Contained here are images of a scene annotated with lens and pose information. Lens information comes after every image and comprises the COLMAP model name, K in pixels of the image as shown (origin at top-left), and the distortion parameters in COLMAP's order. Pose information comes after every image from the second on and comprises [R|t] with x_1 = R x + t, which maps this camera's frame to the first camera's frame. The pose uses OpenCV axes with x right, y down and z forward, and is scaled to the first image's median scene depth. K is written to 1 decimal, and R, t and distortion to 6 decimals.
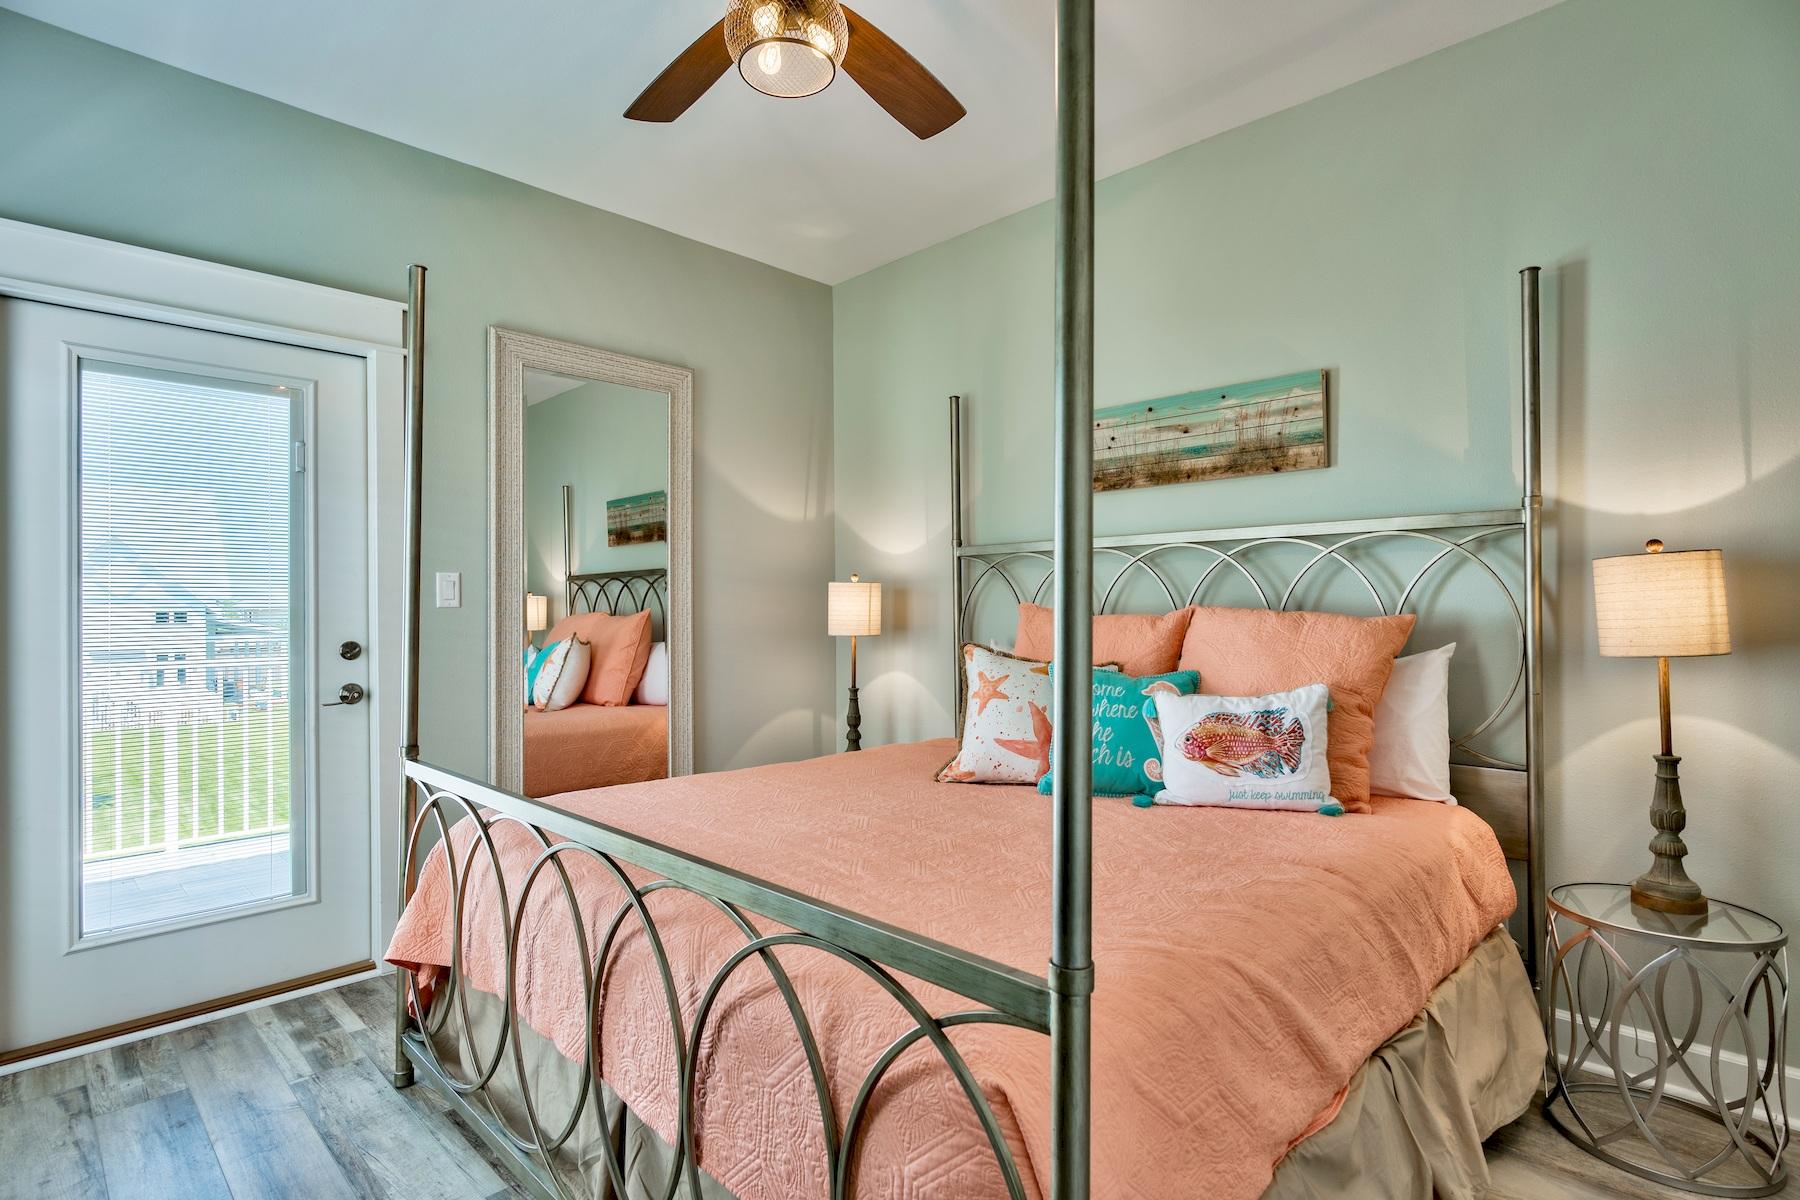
lens RADIAL K [[882.4, 0, 902.0], [0, 882.4, 602.7], [0, 0, 1]] dist [-0.001065, -0.001093]
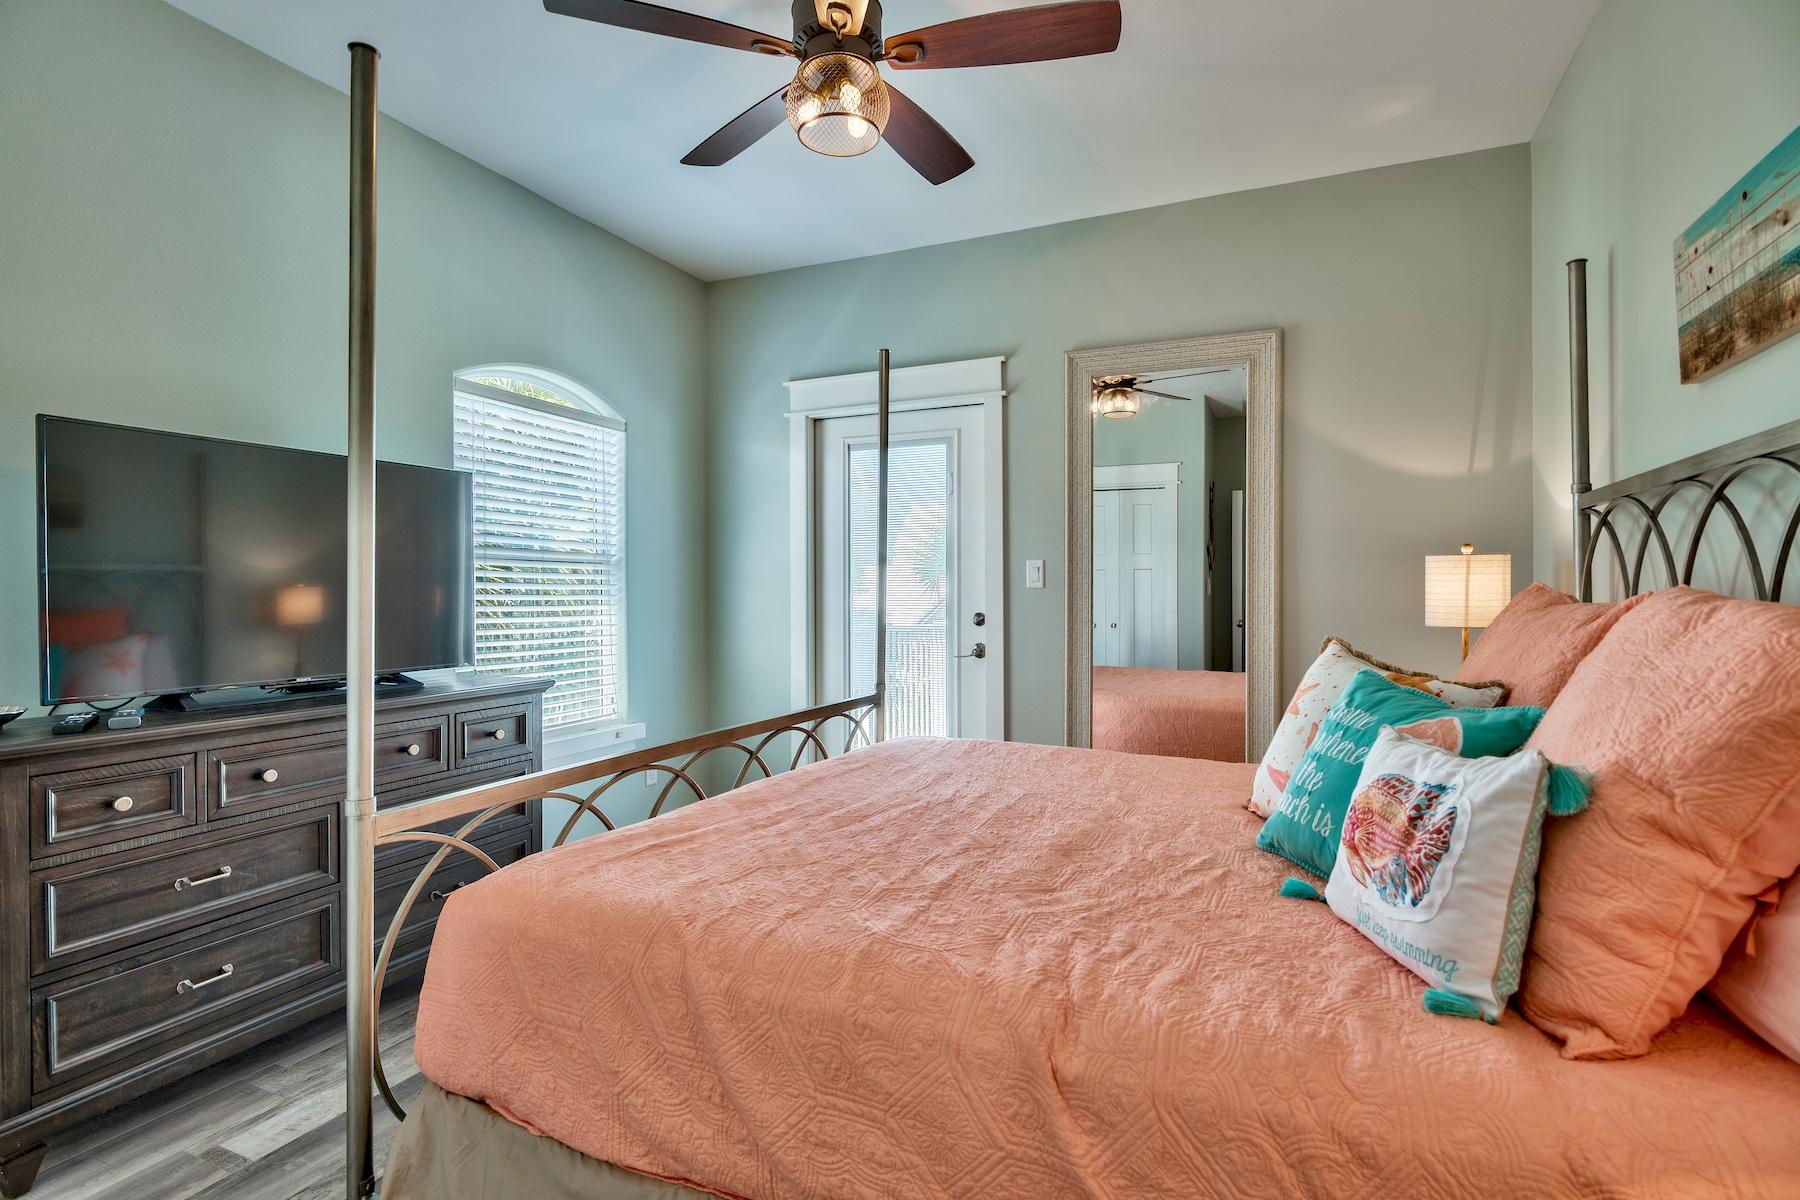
lens RADIAL K [[882.4, 0, 897.0], [0, 882.4, 594.3], [0, 0, 1]] dist [-0.001065, -0.001093]
pose [[0.350557, 0.008435, -0.936503, 0.620017], [0.002561, 0.999947, 0.009965, 0.001274], [0.936538, -0.005892, 0.350517, 0.397241]]
